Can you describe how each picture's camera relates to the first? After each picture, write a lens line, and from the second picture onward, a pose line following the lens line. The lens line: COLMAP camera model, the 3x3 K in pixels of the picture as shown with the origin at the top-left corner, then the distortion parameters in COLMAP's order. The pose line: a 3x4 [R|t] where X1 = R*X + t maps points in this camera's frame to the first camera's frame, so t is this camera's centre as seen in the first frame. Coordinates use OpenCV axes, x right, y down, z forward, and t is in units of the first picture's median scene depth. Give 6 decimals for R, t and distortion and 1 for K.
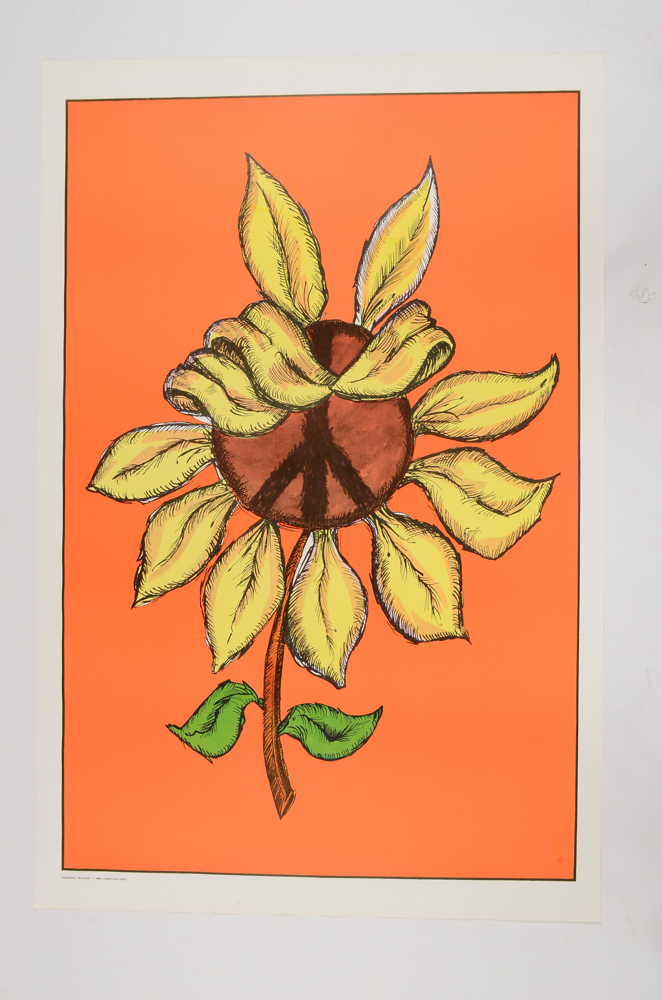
lens RADIAL K [[968.8, 0, 331.0], [0, 968.8, 499.0], [0, 0, 1]] dist [-0.082421, 0.000000]
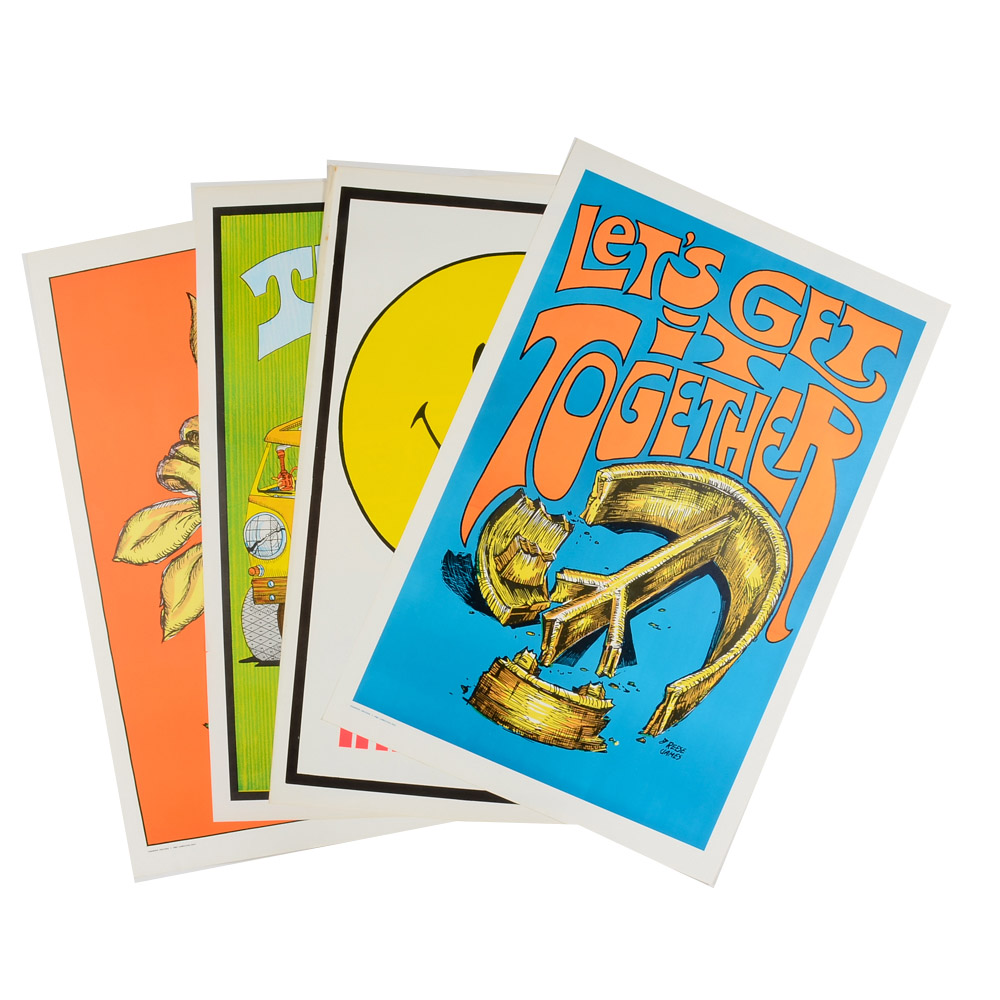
lens RADIAL K [[955.5, 0, 501.0], [0, 955.5, 505.1], [0, 0, 1]] dist [0.014373, 0.000000]
pose [[0.948271, -0.175608, 0.264469, -0.077773], [0.178162, 0.983894, 0.014497, -0.009177], [-0.262755, 0.033371, 0.964285, -0.396515]]
